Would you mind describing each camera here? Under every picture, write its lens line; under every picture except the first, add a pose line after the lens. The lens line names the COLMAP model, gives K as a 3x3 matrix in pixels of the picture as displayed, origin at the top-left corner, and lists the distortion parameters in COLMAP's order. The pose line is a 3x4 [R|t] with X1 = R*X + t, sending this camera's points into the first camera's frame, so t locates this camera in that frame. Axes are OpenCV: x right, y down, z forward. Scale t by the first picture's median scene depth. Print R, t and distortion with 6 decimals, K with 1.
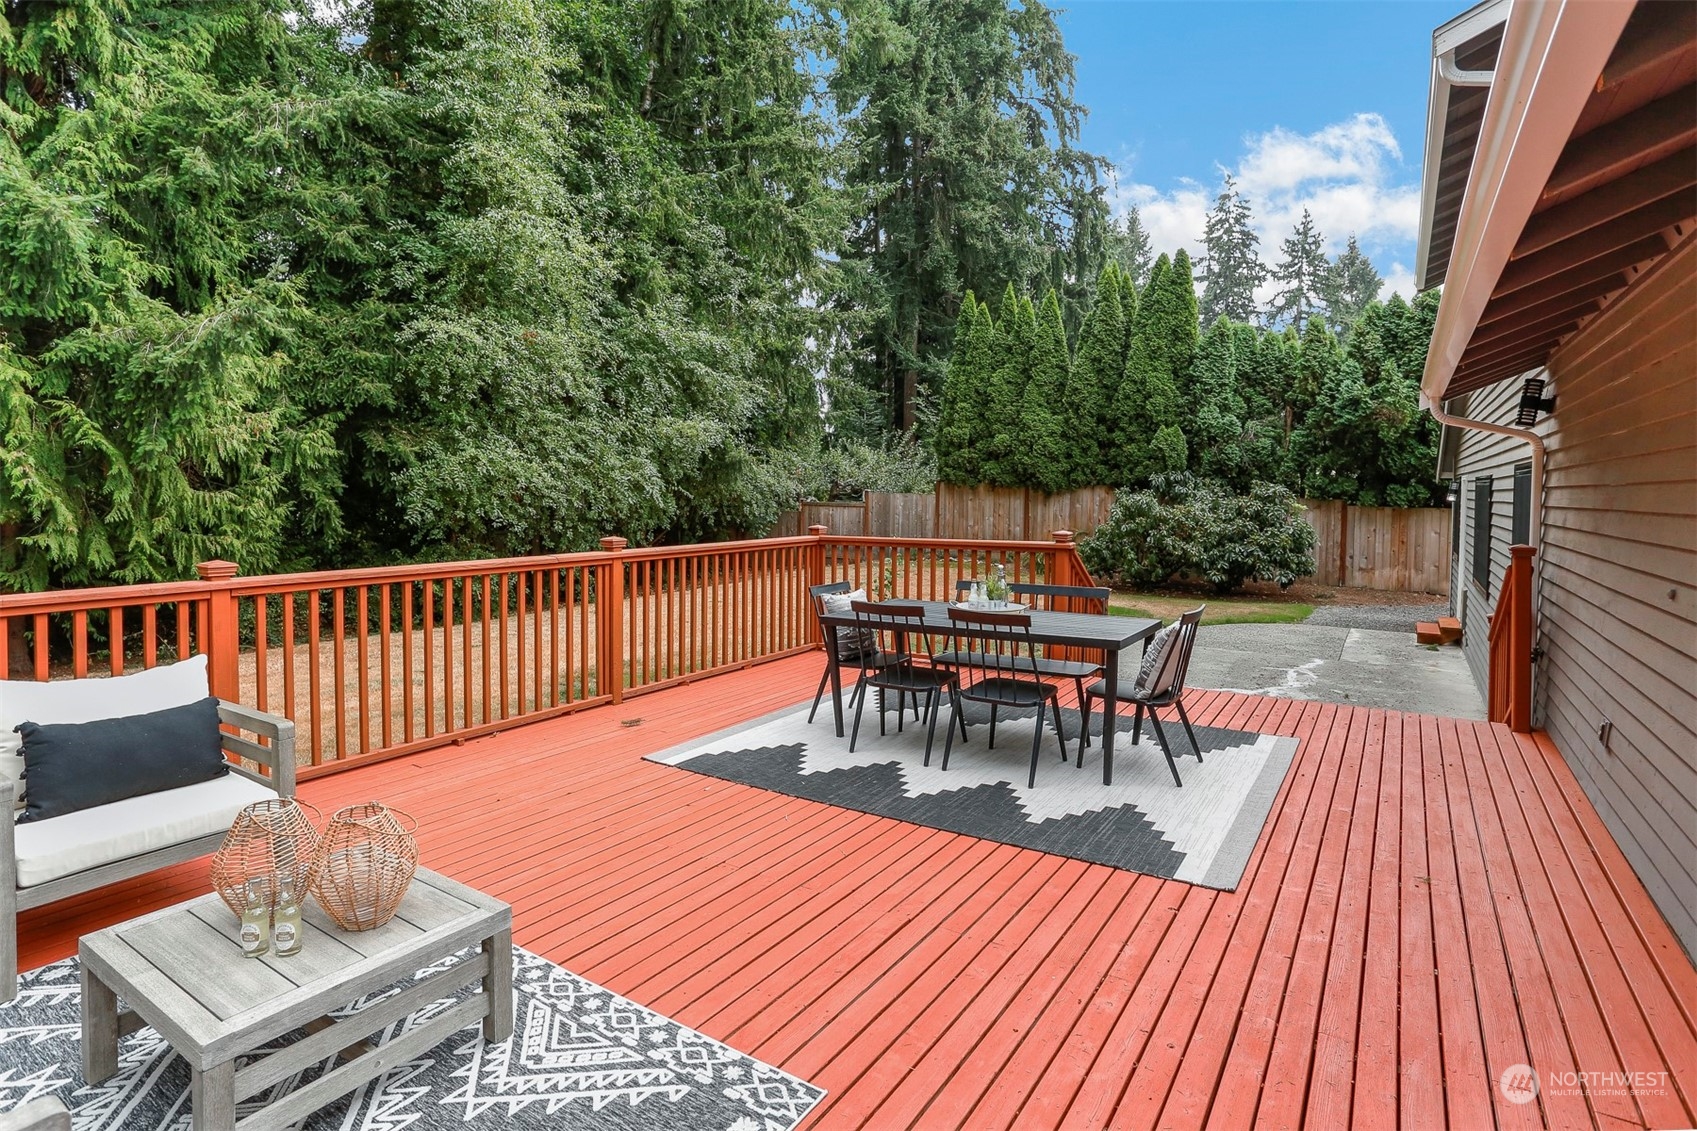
lens RADIAL K [[855.7, 0, 849.5], [0, 855.7, 524.2], [0, 0, 1]] dist [-0.030953, 0.018344]
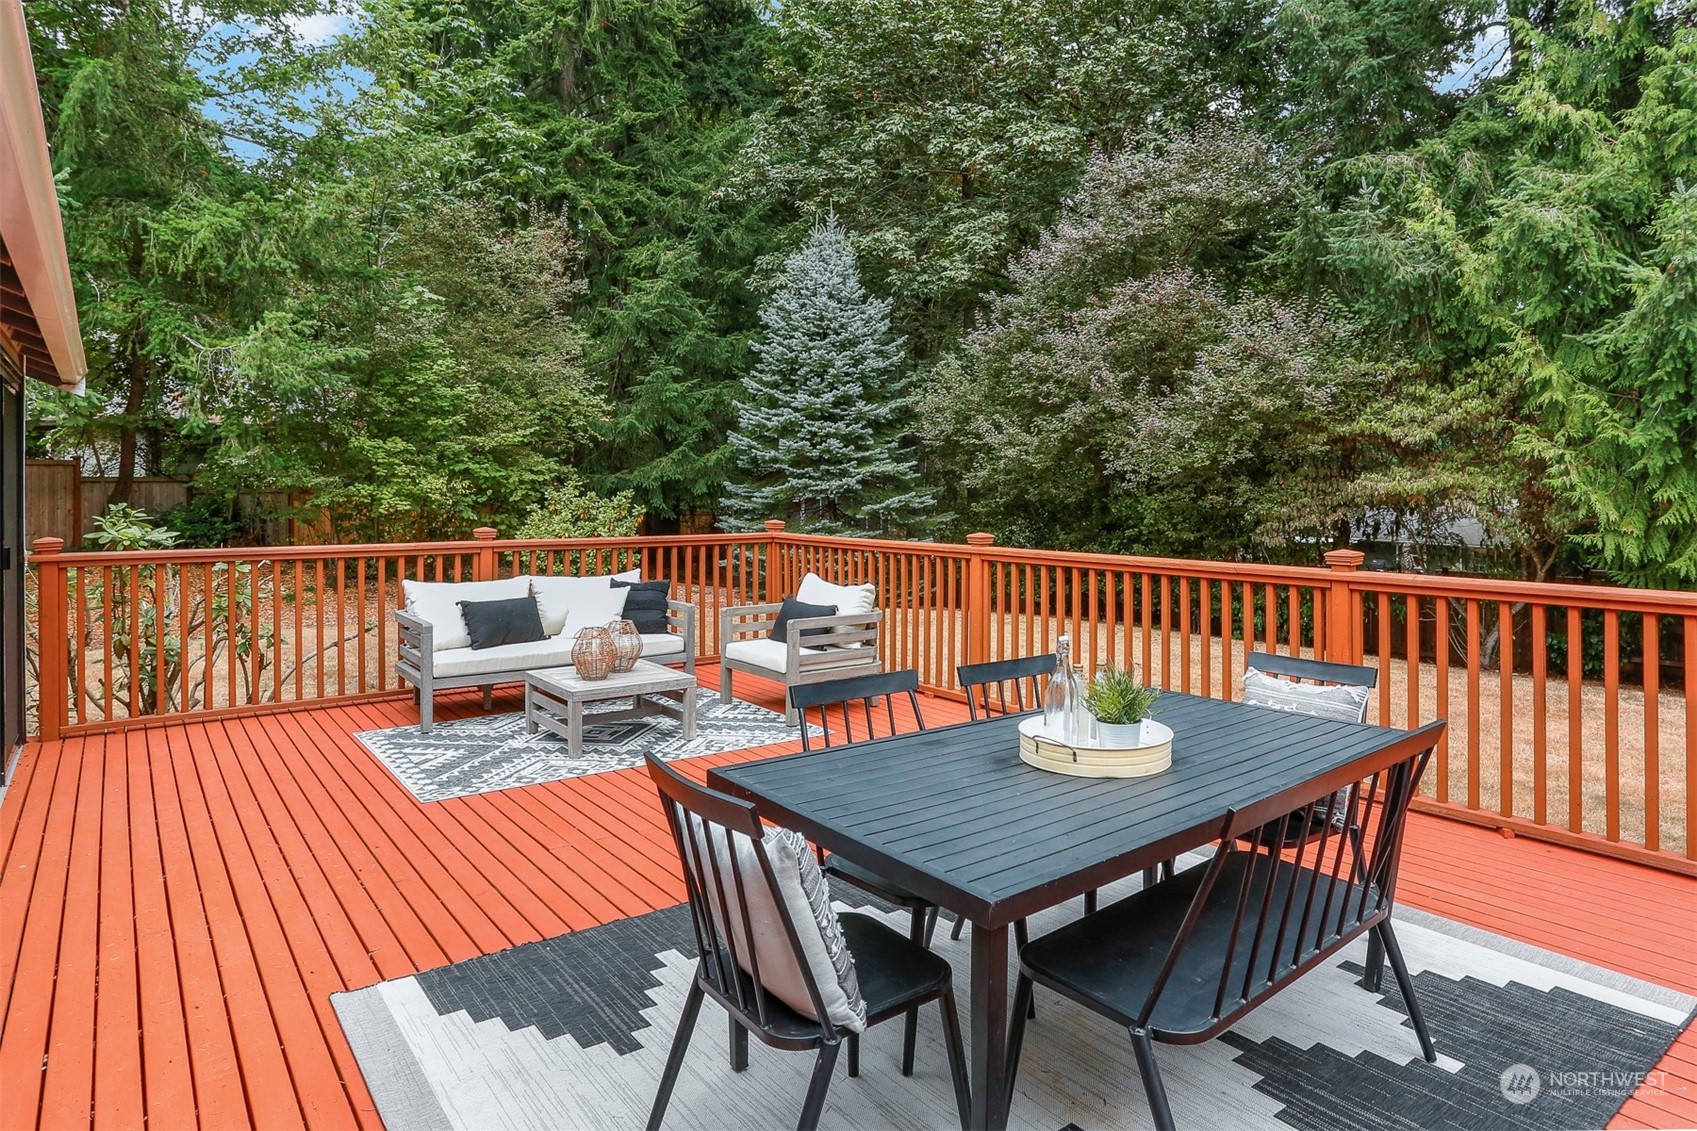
lens RADIAL K [[855.7, 0, 849.5], [0, 855.7, 524.2], [0, 0, 1]] dist [-0.030953, 0.018344]
pose [[-0.275596, 0.031002, -0.960774, 0.873692], [-0.020122, 0.999075, 0.038010, -0.048929], [0.961063, 0.029808, -0.274717, 1.362859]]
